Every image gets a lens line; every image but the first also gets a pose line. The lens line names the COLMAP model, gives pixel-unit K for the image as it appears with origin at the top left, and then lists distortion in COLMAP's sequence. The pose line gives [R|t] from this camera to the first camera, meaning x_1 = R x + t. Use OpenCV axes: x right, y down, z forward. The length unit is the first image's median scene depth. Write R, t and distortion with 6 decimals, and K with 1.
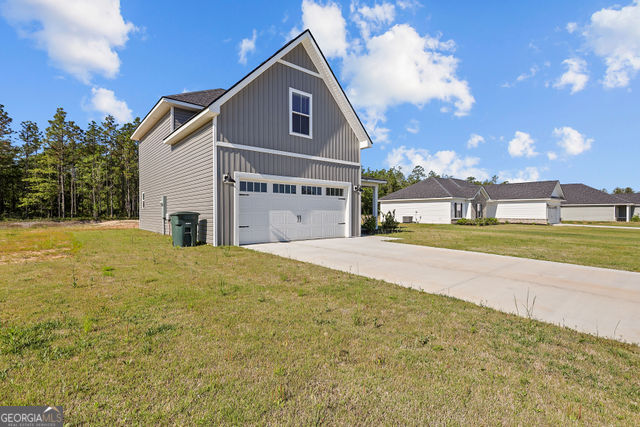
lens RADIAL K [[295.7, 0, 318.6], [0, 295.7, 212.6], [0, 0, 1]] dist [0.000418, -0.000112]
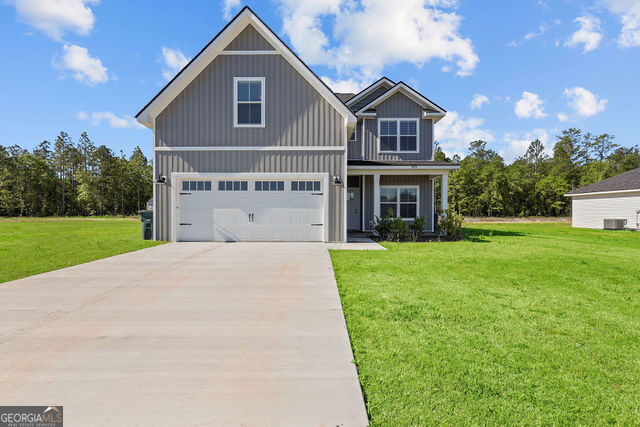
lens RADIAL K [[295.7, 0, 318.6], [0, 295.7, 212.6], [0, 0, 1]] dist [0.000418, -0.000112]
pose [[0.758184, 0.002489, -0.652036, 0.597989], [-0.003328, 0.999994, -0.000052, 0.003895], [0.652032, 0.002209, 0.758188, 0.387984]]
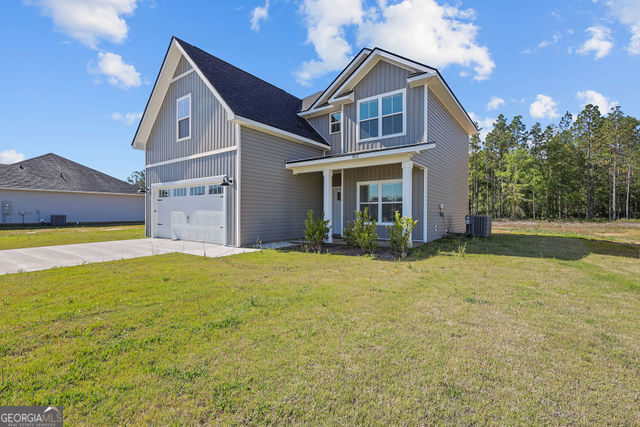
lens RADIAL K [[295.7, 0, 318.6], [0, 295.7, 212.6], [0, 0, 1]] dist [0.000418, -0.000112]
pose [[0.225886, -0.000499, -0.974154, 0.905864], [-0.002491, 0.999996, -0.001089, -0.003791], [0.974151, 0.002672, 0.225883, 1.055504]]
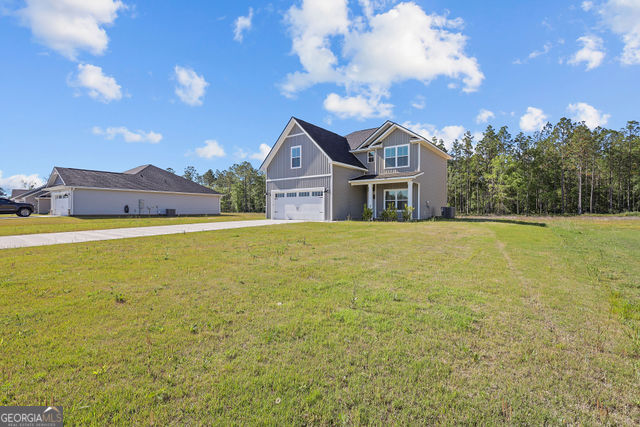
lens RADIAL K [[295.7, 0, 318.6], [0, 295.7, 212.6], [0, 0, 1]] dist [0.000418, -0.000112]
pose [[0.220654, 0.005765, -0.975335, 1.678792], [-0.002793, 0.999982, 0.005279, 0.029699], [0.975348, 0.001559, 0.220666, 0.607469]]
